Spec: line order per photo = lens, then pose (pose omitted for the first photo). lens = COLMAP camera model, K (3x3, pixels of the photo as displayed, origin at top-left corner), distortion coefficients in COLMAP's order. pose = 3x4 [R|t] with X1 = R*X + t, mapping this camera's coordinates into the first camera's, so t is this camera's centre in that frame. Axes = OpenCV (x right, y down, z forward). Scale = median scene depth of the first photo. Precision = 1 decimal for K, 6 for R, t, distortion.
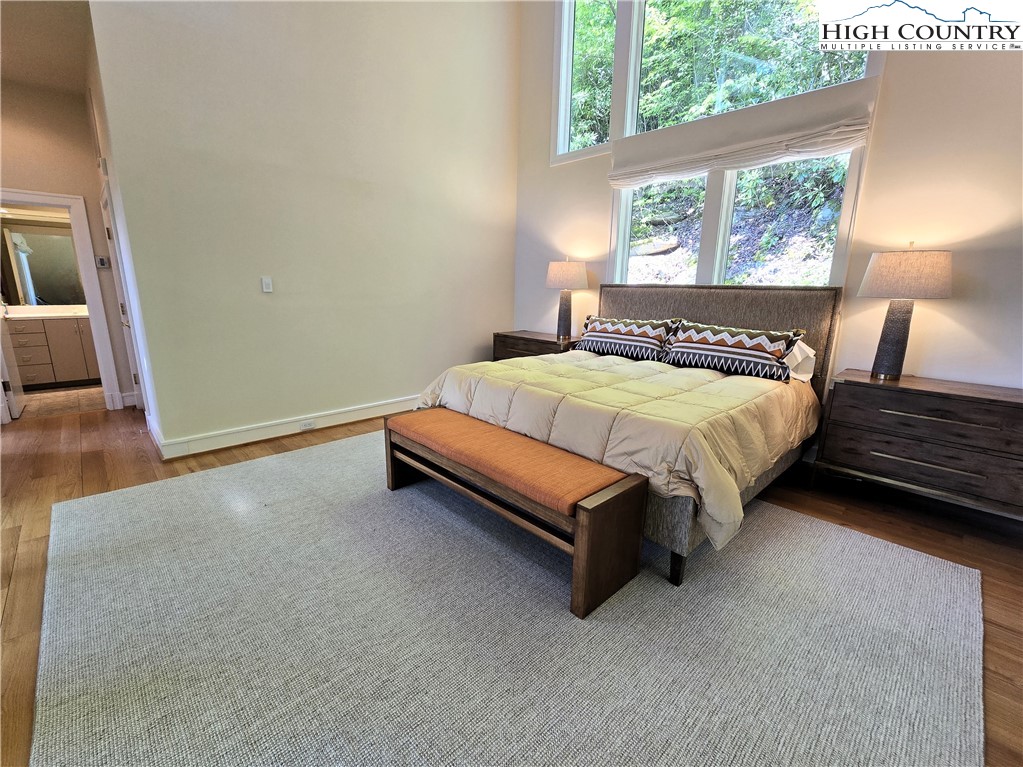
lens RADIAL K [[442.9, 0, 508.0], [0, 442.9, 384.3], [0, 0, 1]] dist [-0.000482, 0.000000]
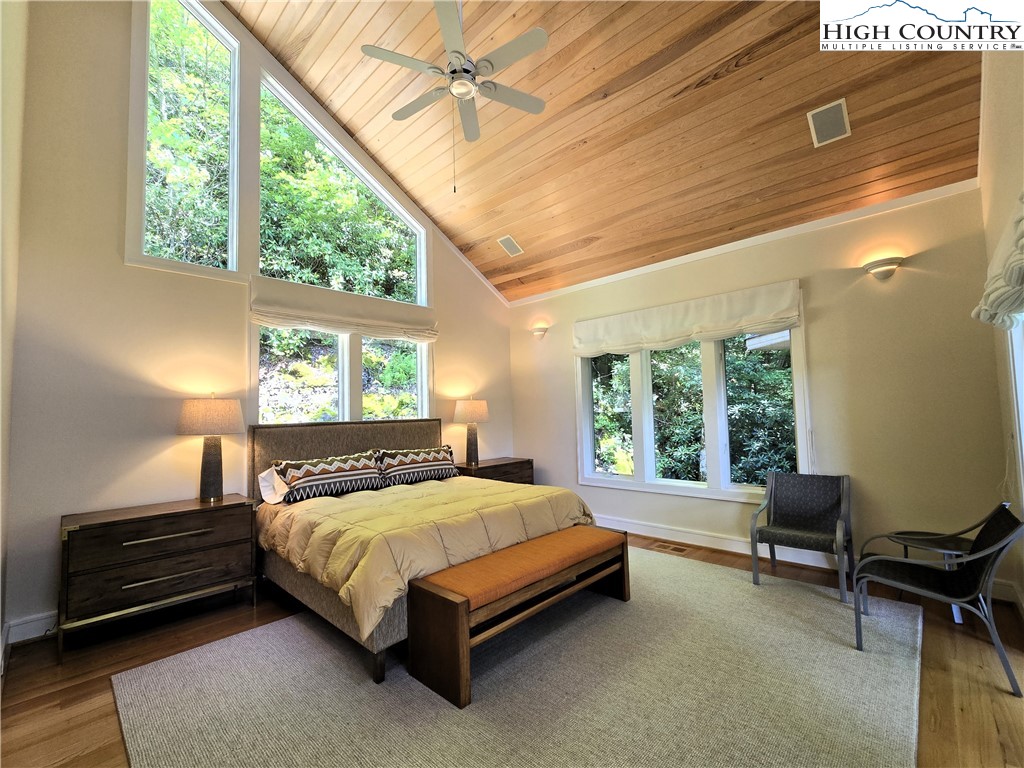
lens RADIAL K [[443.3, 0, 508.5], [0, 443.3, 384.8], [0, 0, 1]] dist [-0.000482, 0.000000]
pose [[-0.041576, 0.043296, 0.998197, -0.818258], [0.248625, 0.968083, -0.031634, -0.187745], [-0.967707, 0.246861, -0.051014, 0.671901]]
